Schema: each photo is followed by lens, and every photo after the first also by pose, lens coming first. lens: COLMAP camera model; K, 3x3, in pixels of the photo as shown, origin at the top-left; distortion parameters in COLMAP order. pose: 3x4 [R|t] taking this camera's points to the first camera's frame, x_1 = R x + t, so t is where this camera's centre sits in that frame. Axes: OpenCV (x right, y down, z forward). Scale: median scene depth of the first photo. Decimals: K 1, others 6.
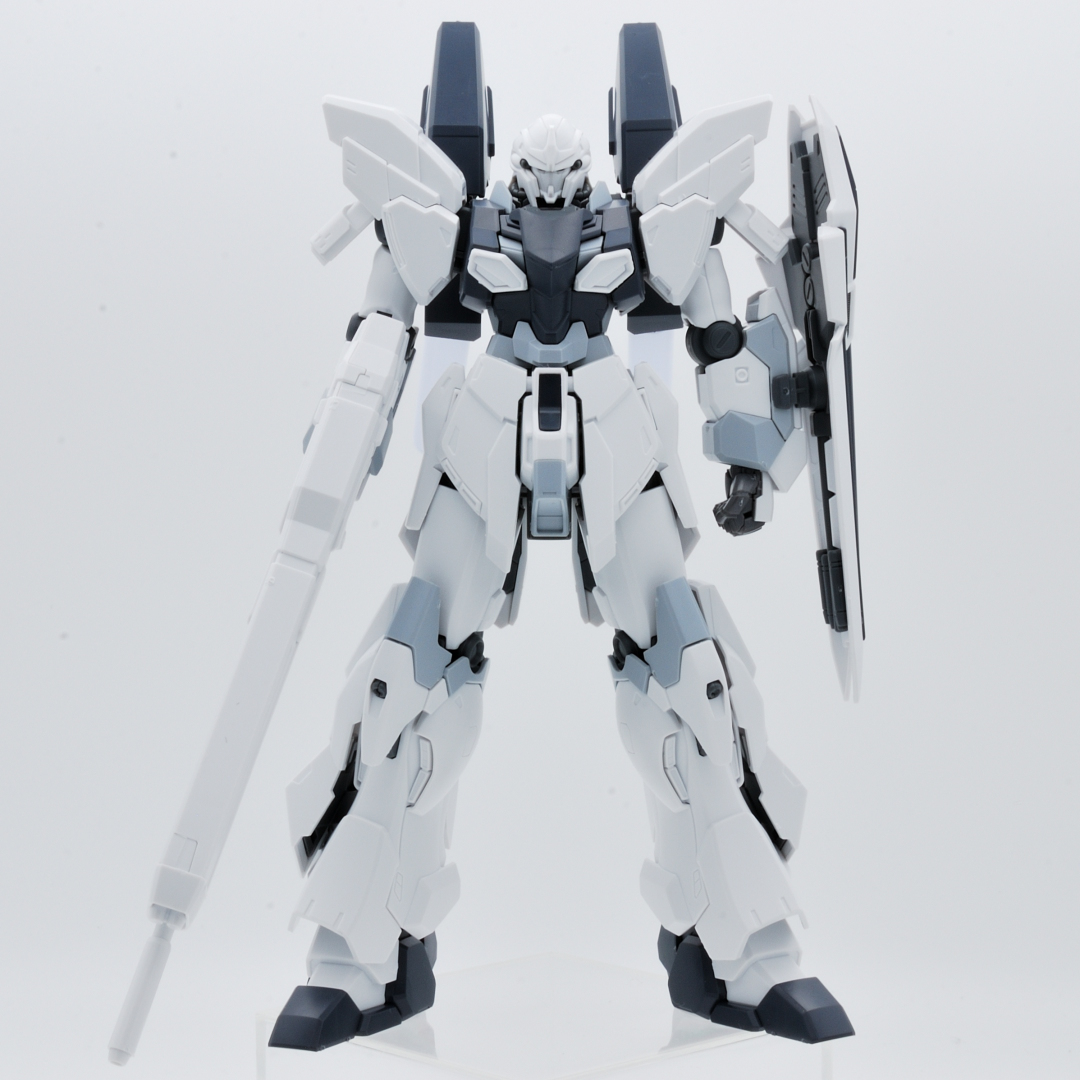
lens RADIAL K [[3204.8, 0, 541.9], [0, 3204.8, 543.2], [0, 0, 1]] dist [0.001054, 0.000000]
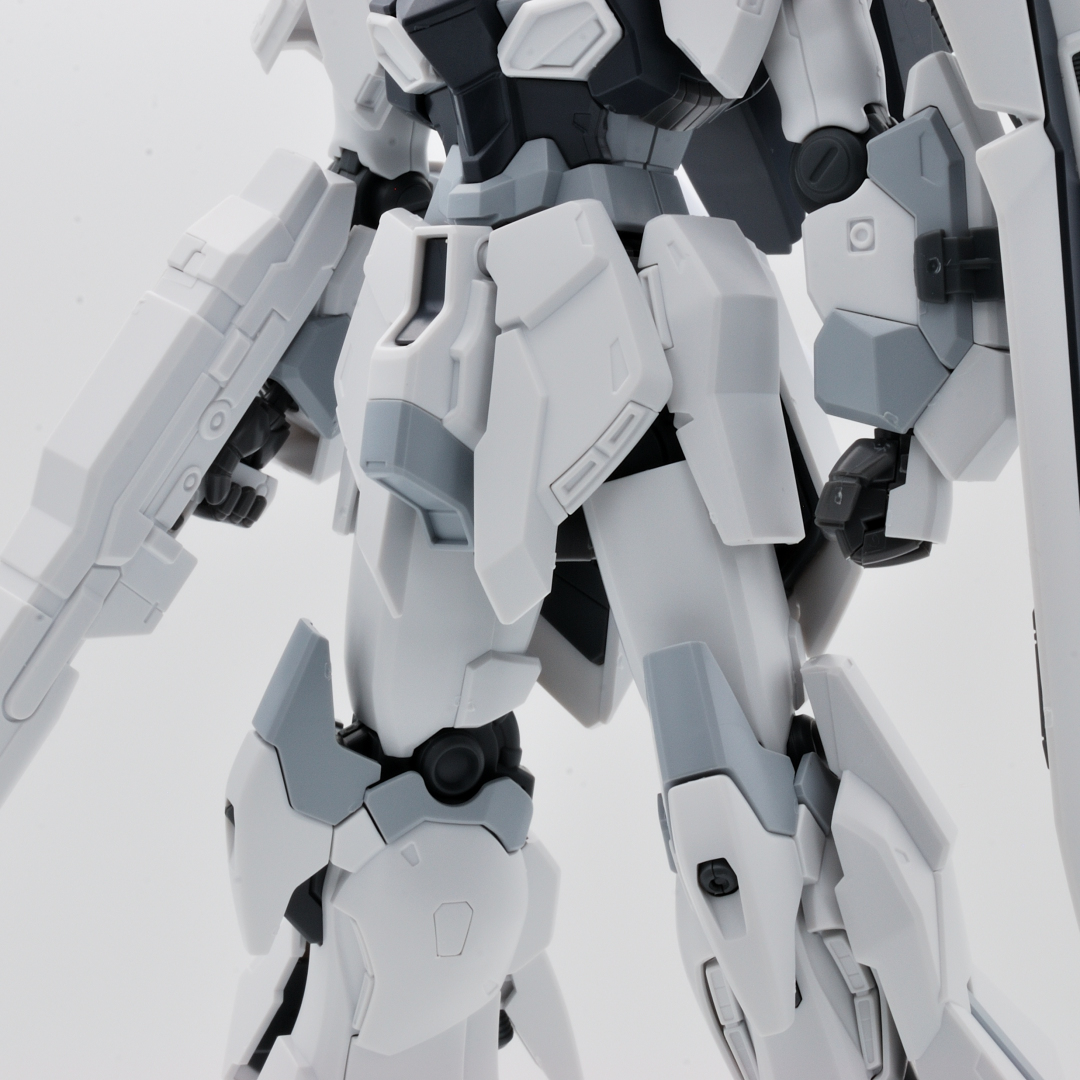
lens RADIAL K [[3204.8, 0, 511.1], [0, 3204.8, 523.0], [0, 0, 1]] dist [0.001054, 0.000000]
pose [[0.741904, 0.023084, -0.670108, 0.350635], [-0.041663, 0.999063, -0.011711, -0.001068], [0.669210, 0.036607, 0.742171, 0.608544]]
